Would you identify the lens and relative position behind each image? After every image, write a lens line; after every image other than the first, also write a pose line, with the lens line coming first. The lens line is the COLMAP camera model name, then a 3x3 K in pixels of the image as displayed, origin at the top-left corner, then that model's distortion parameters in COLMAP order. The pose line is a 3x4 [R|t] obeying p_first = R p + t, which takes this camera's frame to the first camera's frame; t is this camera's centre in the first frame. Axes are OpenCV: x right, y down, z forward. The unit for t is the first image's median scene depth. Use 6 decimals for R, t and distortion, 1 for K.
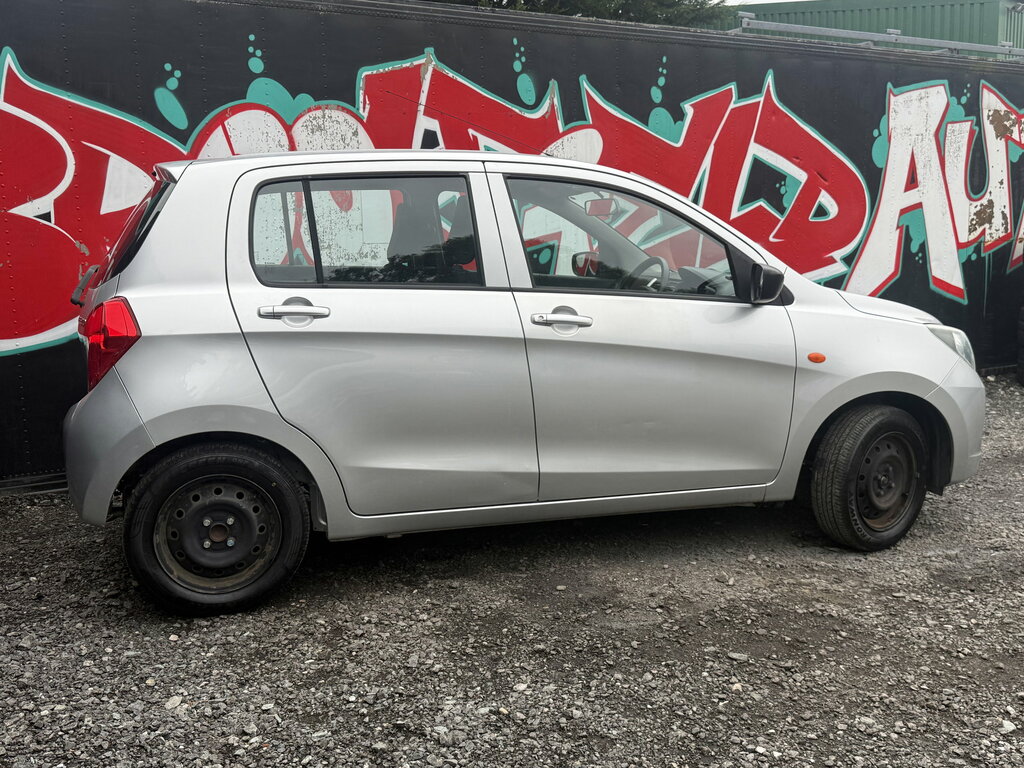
lens RADIAL K [[1013.9, 0, 519.1], [0, 1013.9, 381.5], [0, 0, 1]] dist [0.033678, 0.000000]
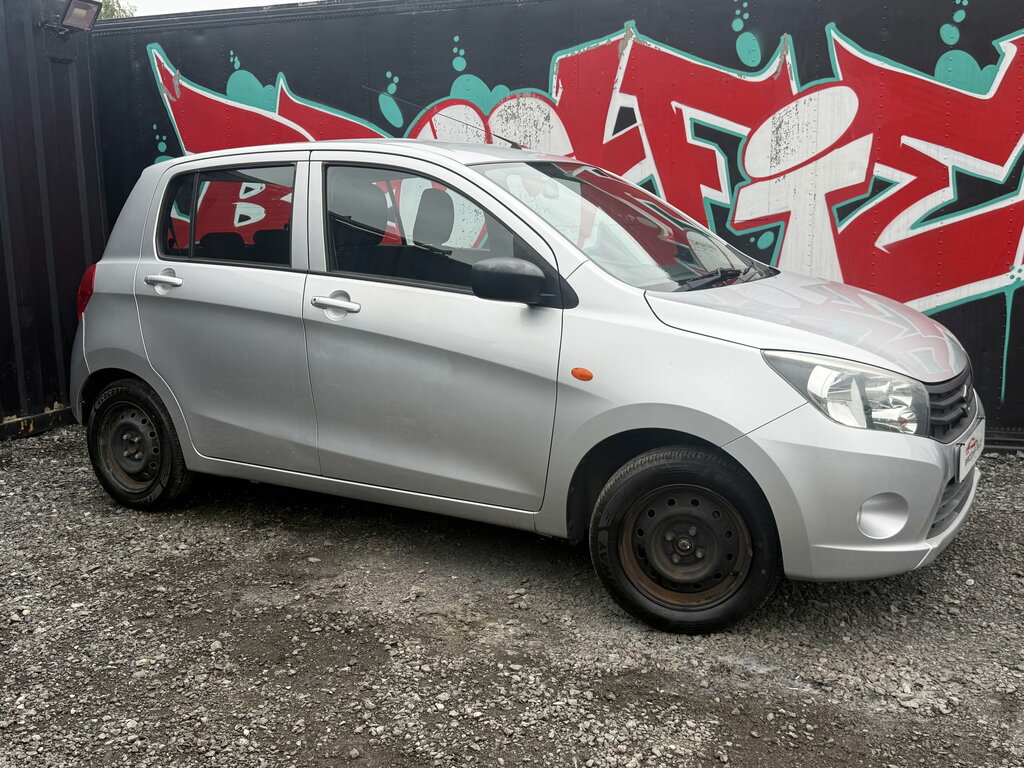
lens RADIAL K [[1013.9, 0, 505.1], [0, 1013.9, 388.9], [0, 0, 1]] dist [0.033678, 0.000000]
pose [[0.664974, 0.126793, -0.736025, 0.848936], [-0.104920, 0.991571, 0.076024, -0.065760], [0.739460, 0.026669, 0.672672, 0.404681]]
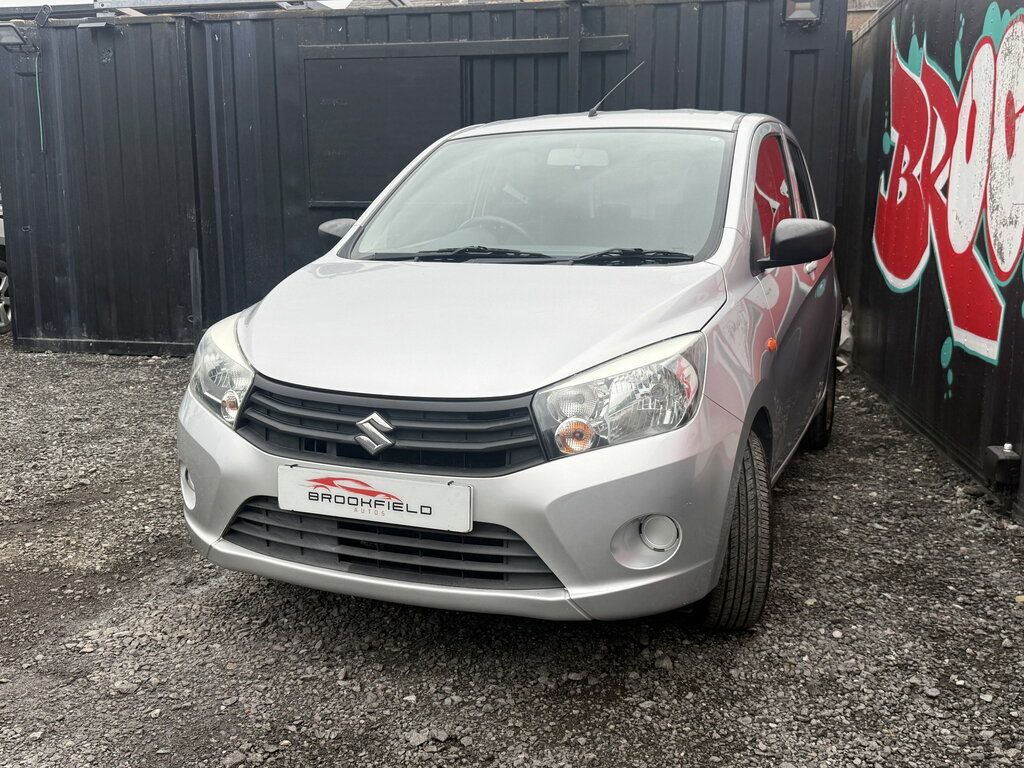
lens RADIAL K [[1013.9, 0, 512.1], [0, 1013.9, 385.3], [0, 0, 1]] dist [0.033678, 0.000000]
pose [[-0.625489, 0.144231, -0.766786, 0.907741], [-0.112893, 0.955694, 0.271853, -0.243181], [0.772023, 0.256606, -0.581493, 1.694579]]
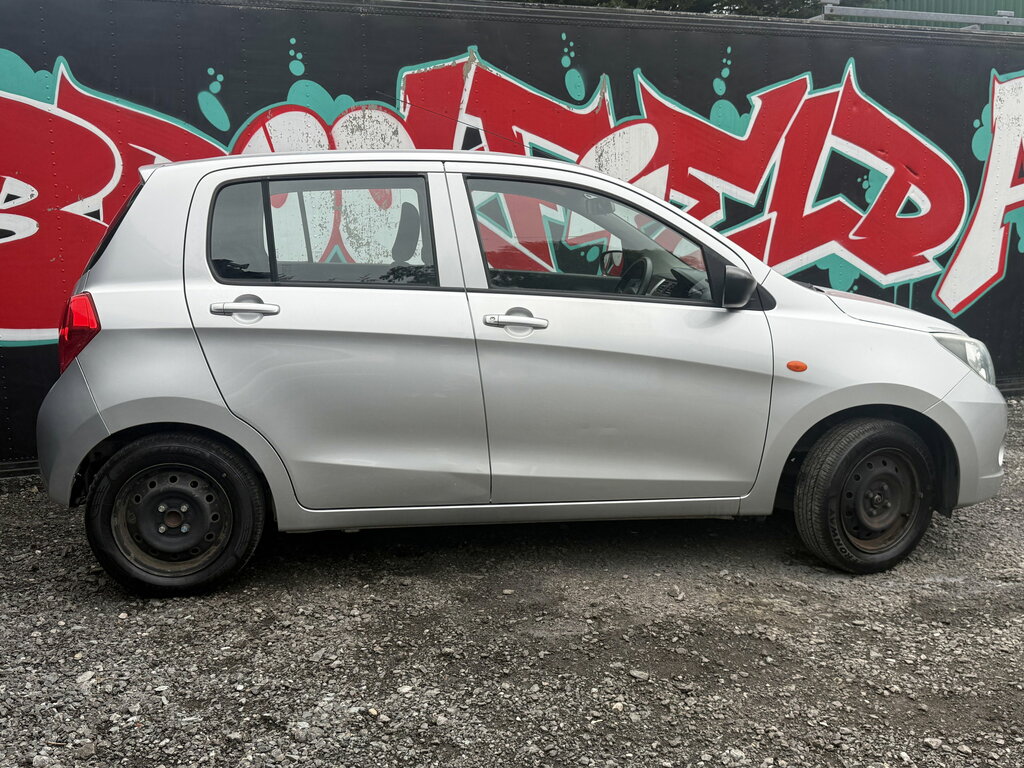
lens RADIAL K [[1013.9, 0, 513.4], [0, 1013.9, 384.3], [0, 0, 1]] dist [0.033678, 0.000000]
pose [[0.984567, 0.029236, -0.172548, 0.195406], [-0.027698, 0.999552, 0.011317, -0.009893], [0.172802, -0.006363, 0.984936, 0.024232]]
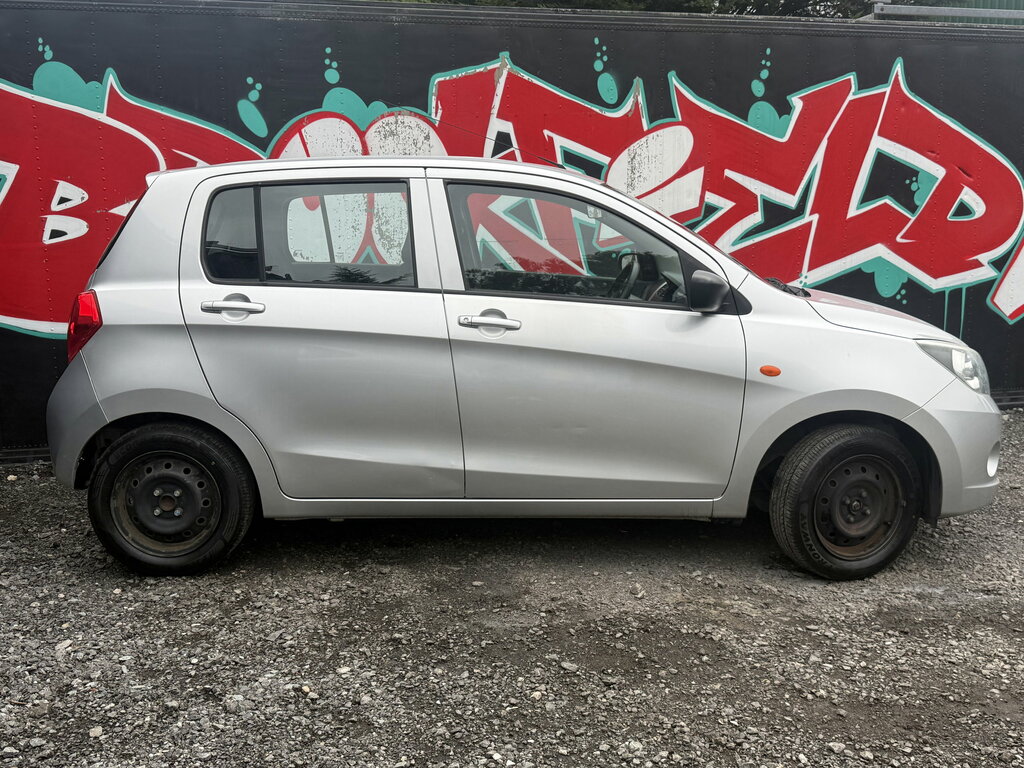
lens RADIAL K [[1013.9, 0, 517.7], [0, 1013.9, 382.8], [0, 0, 1]] dist [0.033678, 0.000000]
pose [[0.959875, 0.048093, -0.276275, 0.326610], [-0.045777, 0.998842, 0.014827, -0.015183], [0.276668, -0.001585, 0.960964, 0.024906]]
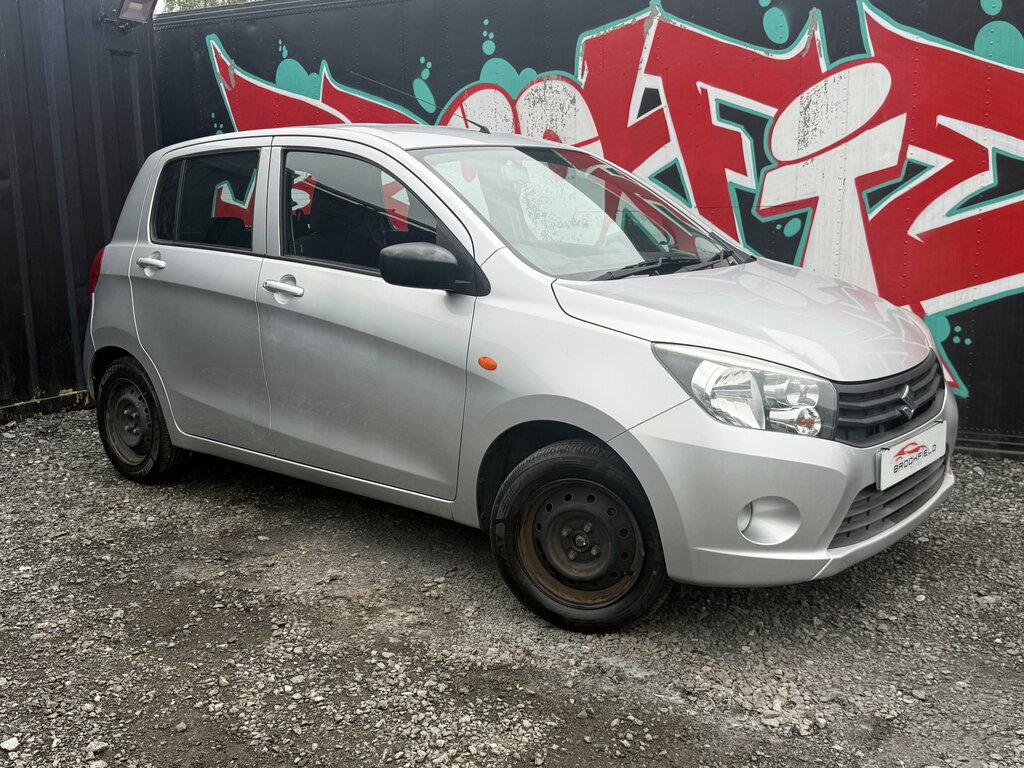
lens RADIAL K [[1013.9, 0, 508.3], [0, 1013.9, 394.5], [0, 0, 1]] dist [0.033678, 0.000000]
pose [[0.540466, 0.158773, -0.826249, 0.962390], [-0.119164, 0.986579, 0.111635, -0.088750], [0.832885, 0.038124, 0.552132, 0.570952]]
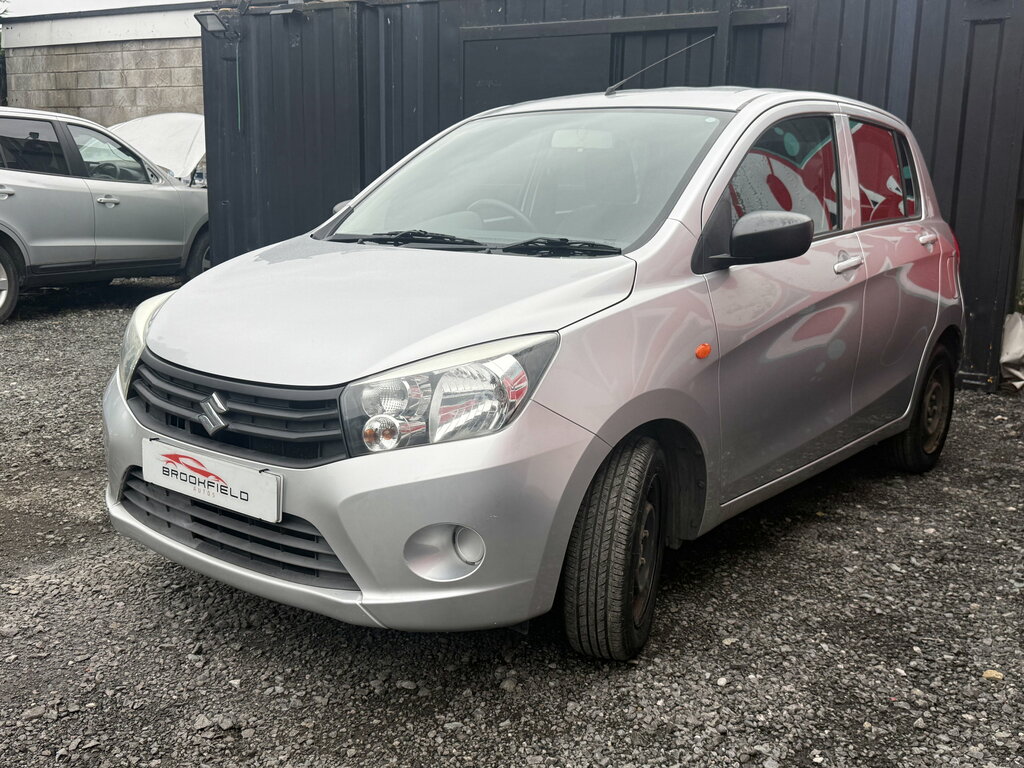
lens RADIAL K [[1013.9, 0, 516.9], [0, 1013.9, 387.9], [0, 0, 1]] dist [0.033678, 0.000000]
pose [[-0.816522, 0.104587, -0.567762, 0.682489], [-0.101504, 0.942126, 0.319524, -0.269703], [0.568322, 0.318528, -0.758650, 1.851930]]
